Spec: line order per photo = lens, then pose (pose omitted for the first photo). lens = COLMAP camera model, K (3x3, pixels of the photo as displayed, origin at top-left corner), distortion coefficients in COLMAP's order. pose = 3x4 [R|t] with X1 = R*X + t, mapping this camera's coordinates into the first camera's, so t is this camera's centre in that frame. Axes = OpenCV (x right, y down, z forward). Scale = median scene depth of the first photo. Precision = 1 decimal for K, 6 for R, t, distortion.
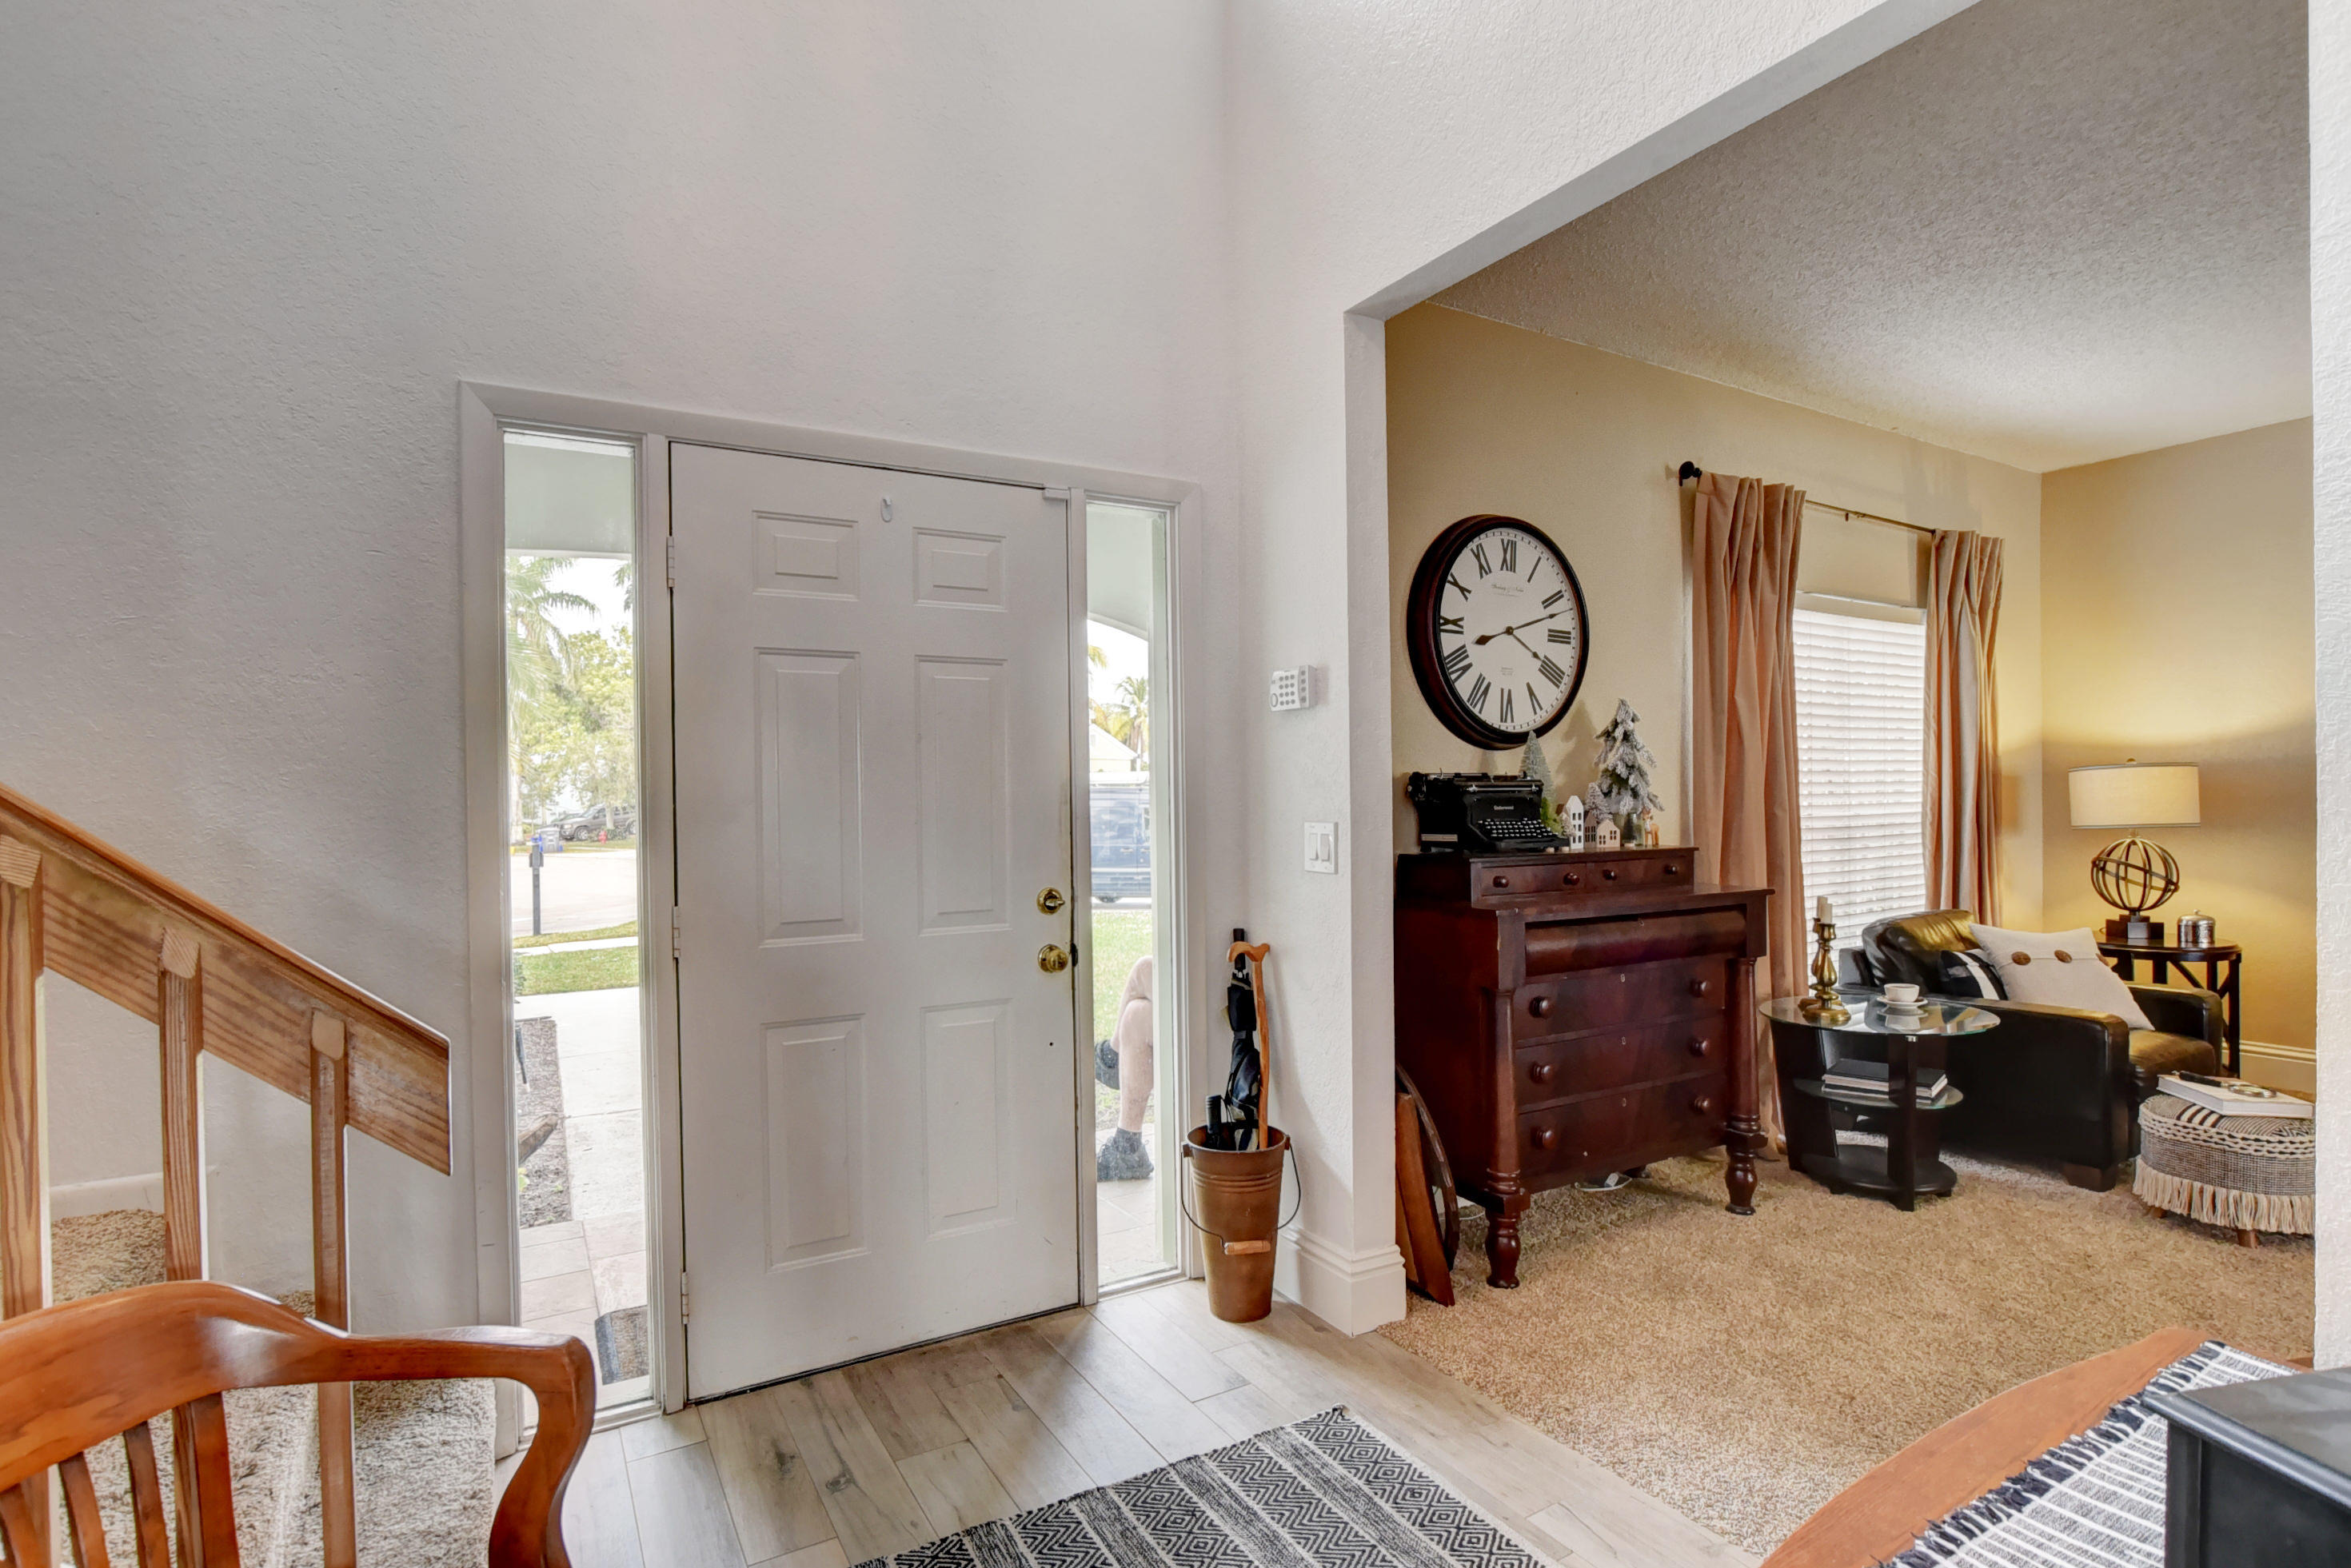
lens RADIAL K [[1140.1, 0, 1161.2], [0, 1140.1, 792.5], [0, 0, 1]] dist [-0.019067, -0.000298]
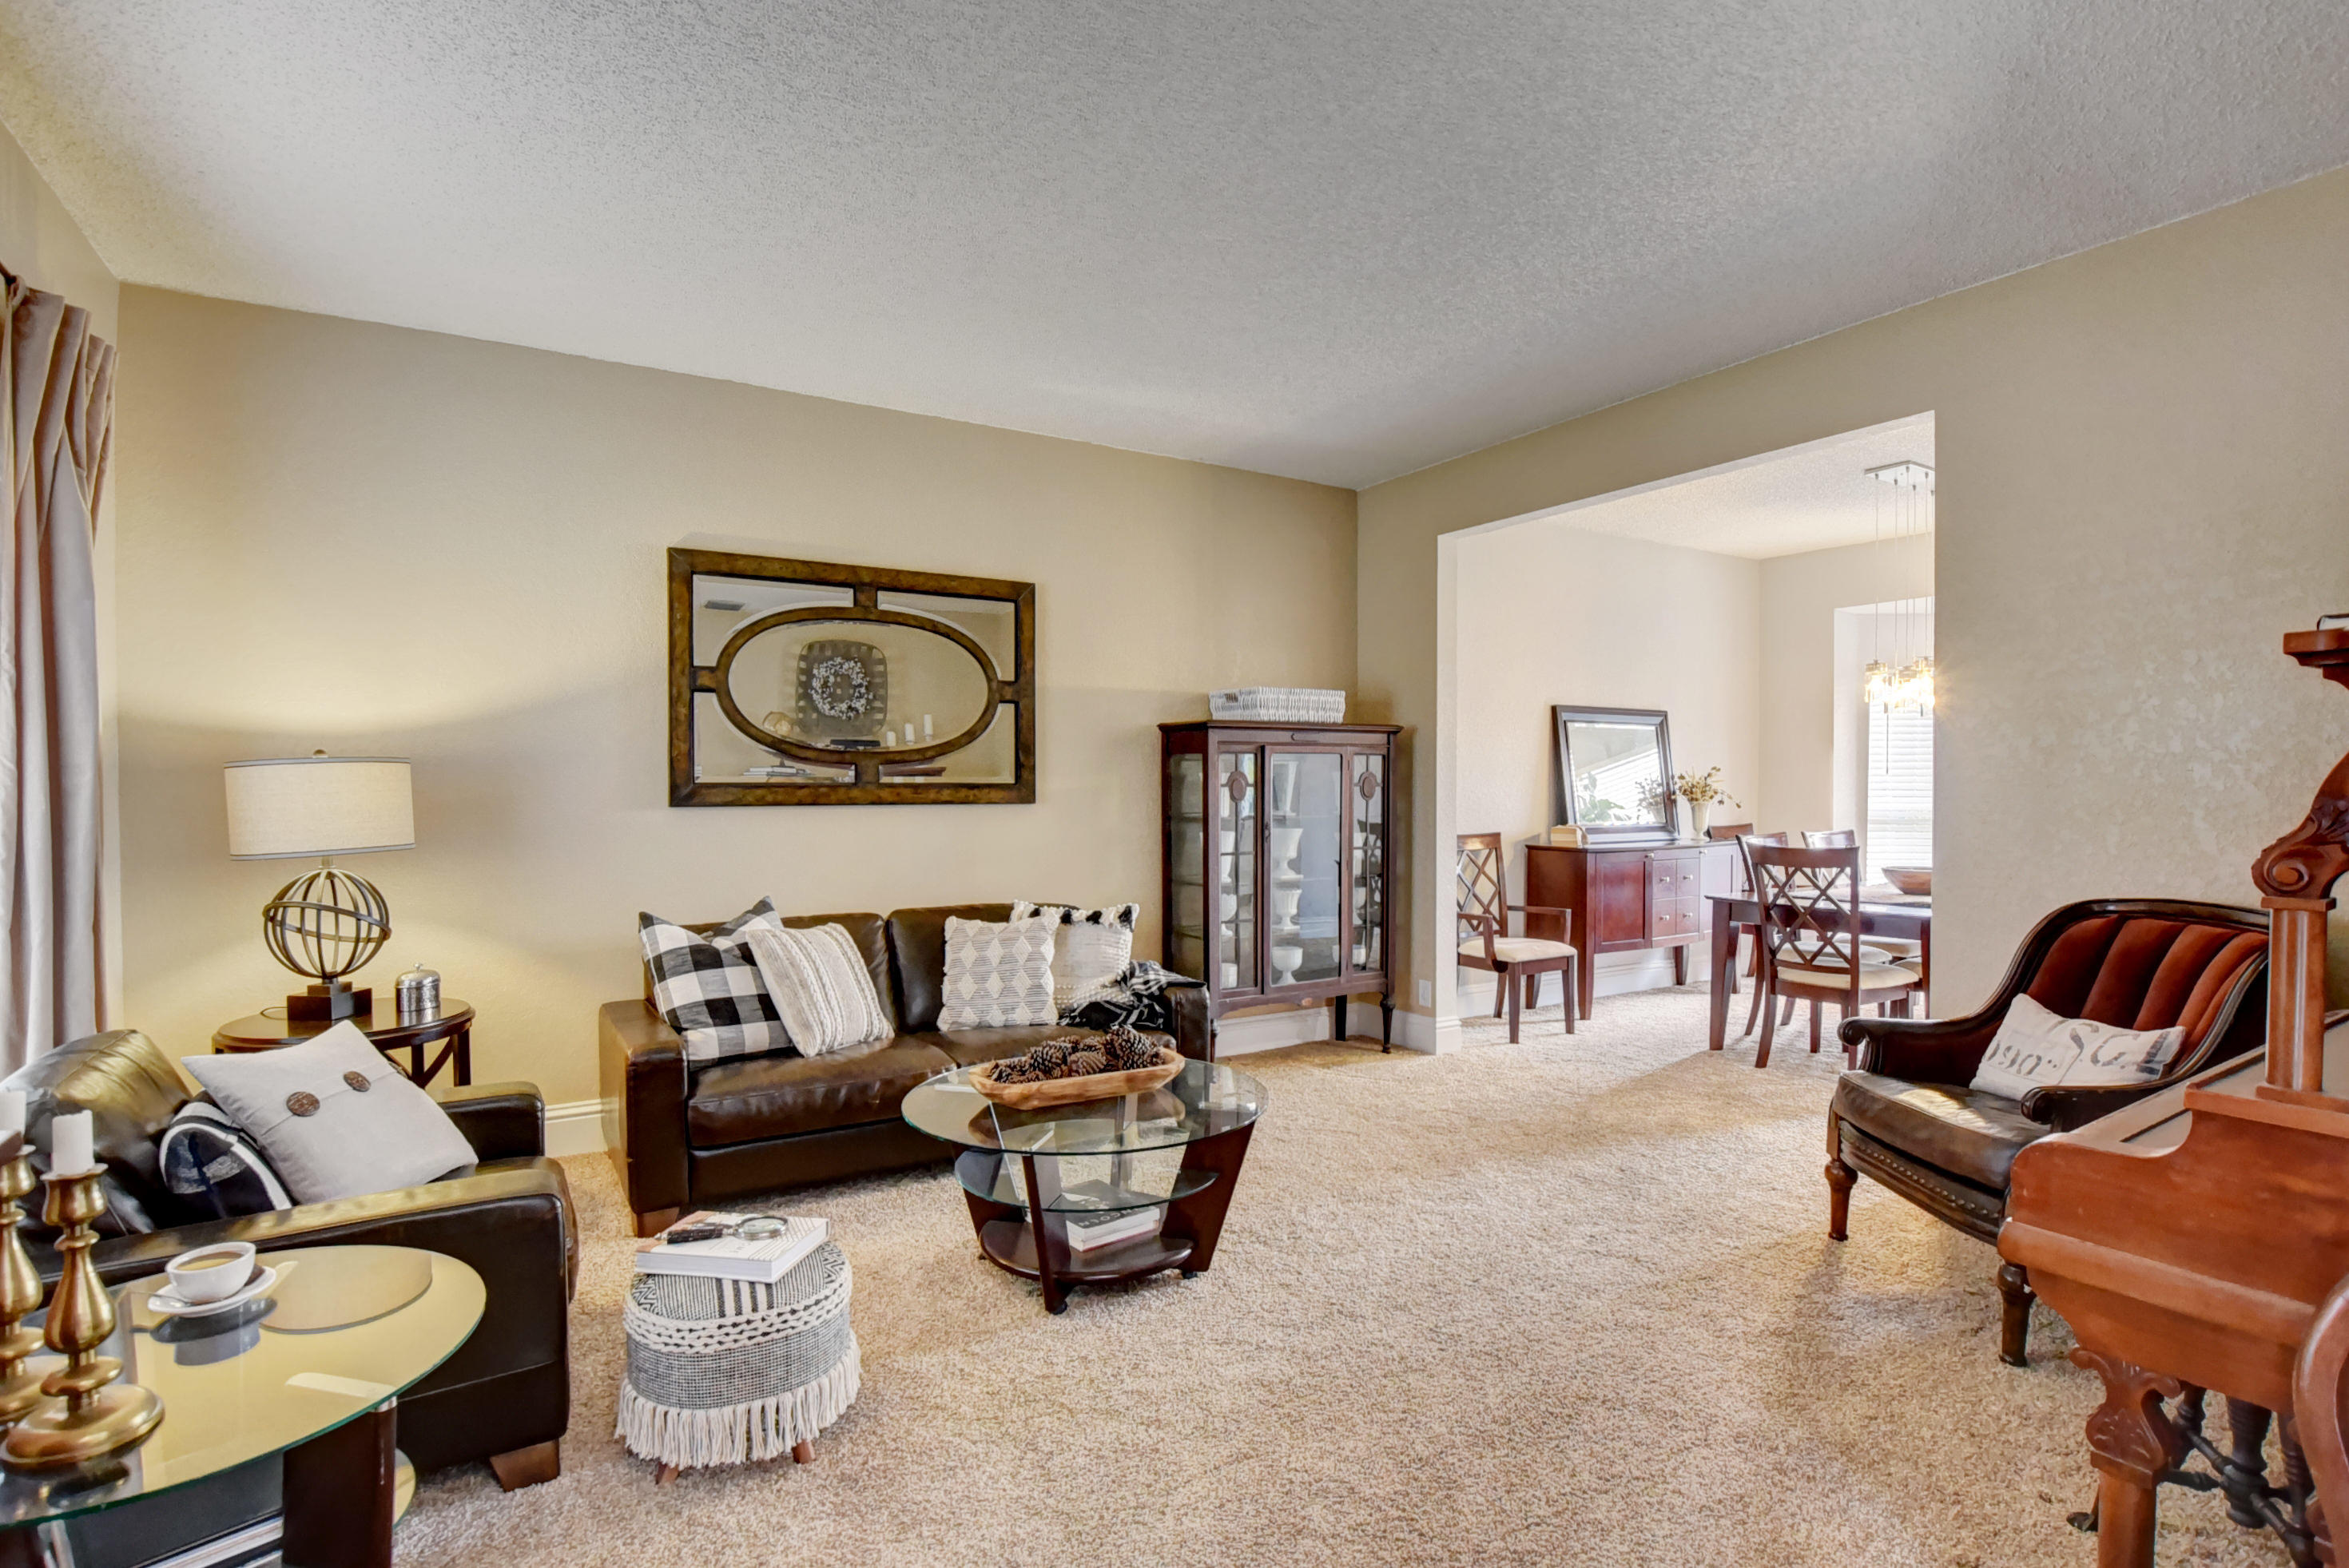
lens RADIAL K [[1139.0, 0, 1159.4], [0, 1139.0, 794.2], [0, 0, 1]] dist [-0.019067, -0.000298]
pose [[-0.050493, 0.000155, 0.998724, 0.196918], [-0.001301, 0.999999, -0.000221, -0.004290], [-0.998724, -0.001310, -0.050493, 0.612304]]
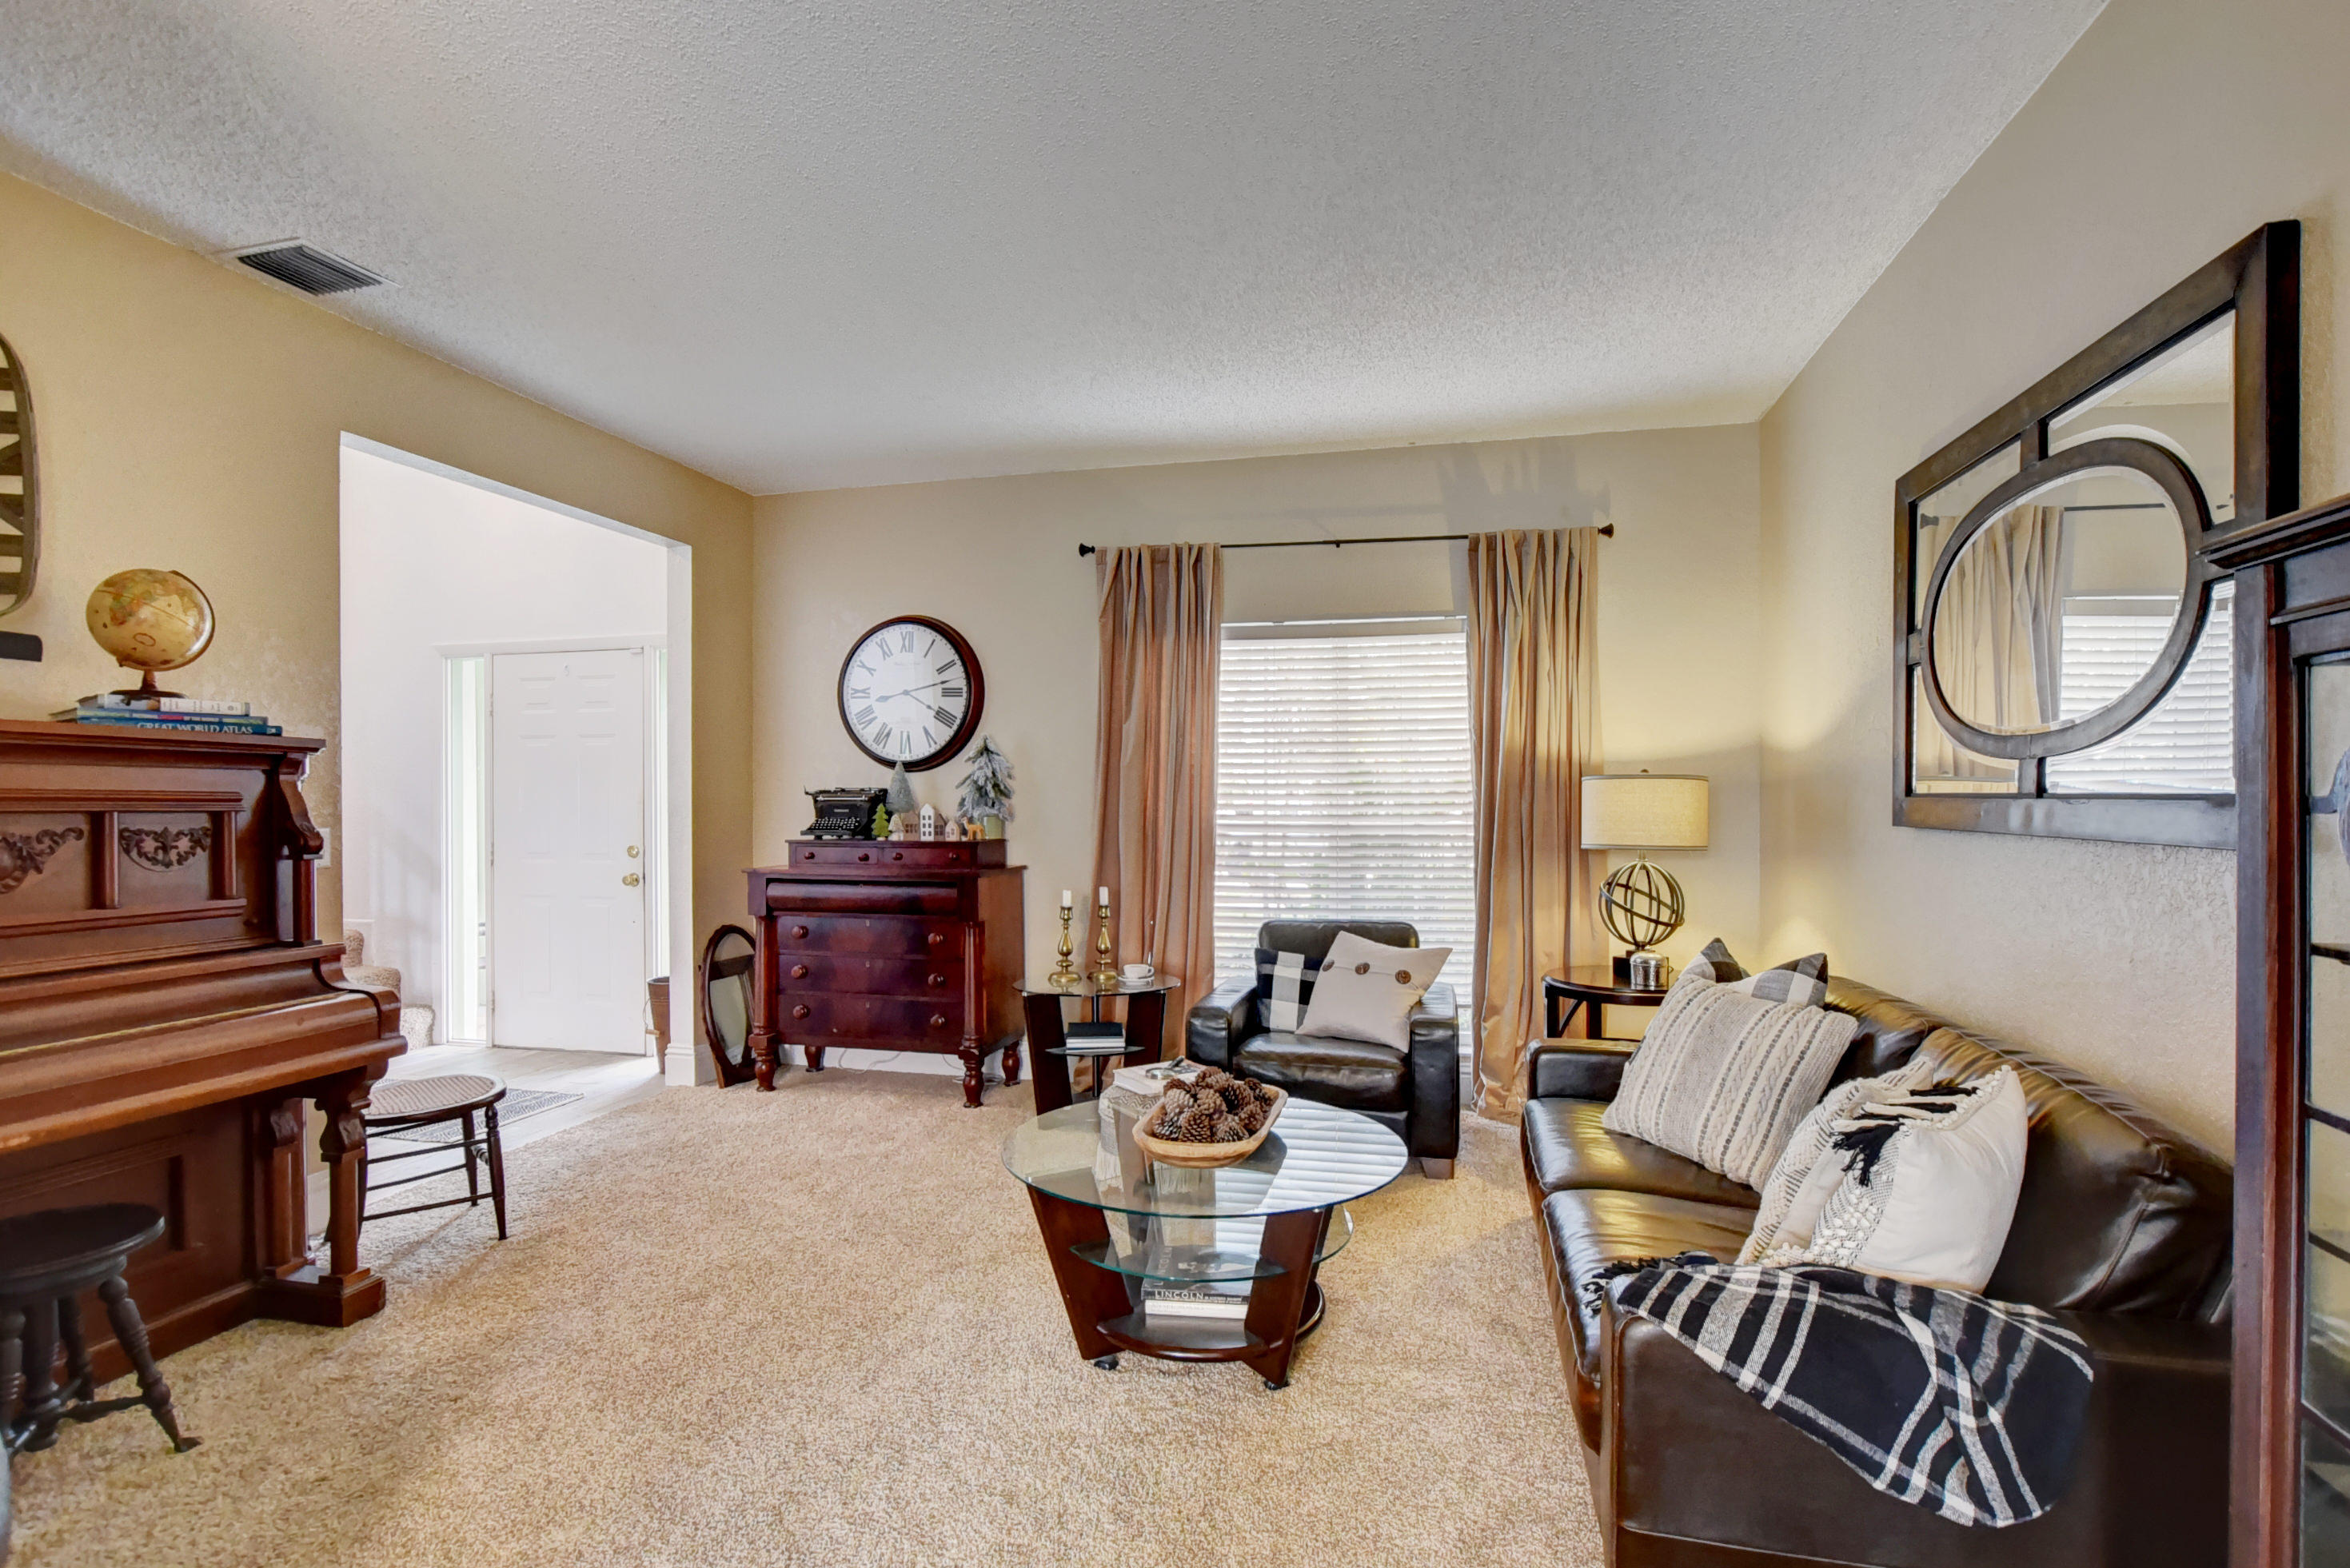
lens RADIAL K [[1139.7, 0, 1187.1], [0, 1139.7, 792.8], [0, 0, 1]] dist [-0.019067, -0.000298]
pose [[0.727669, 0.007057, -0.685892, 1.380532], [-0.004728, 0.999975, 0.005273, -0.016745], [0.685912, -0.000594, 0.727684, 0.138992]]
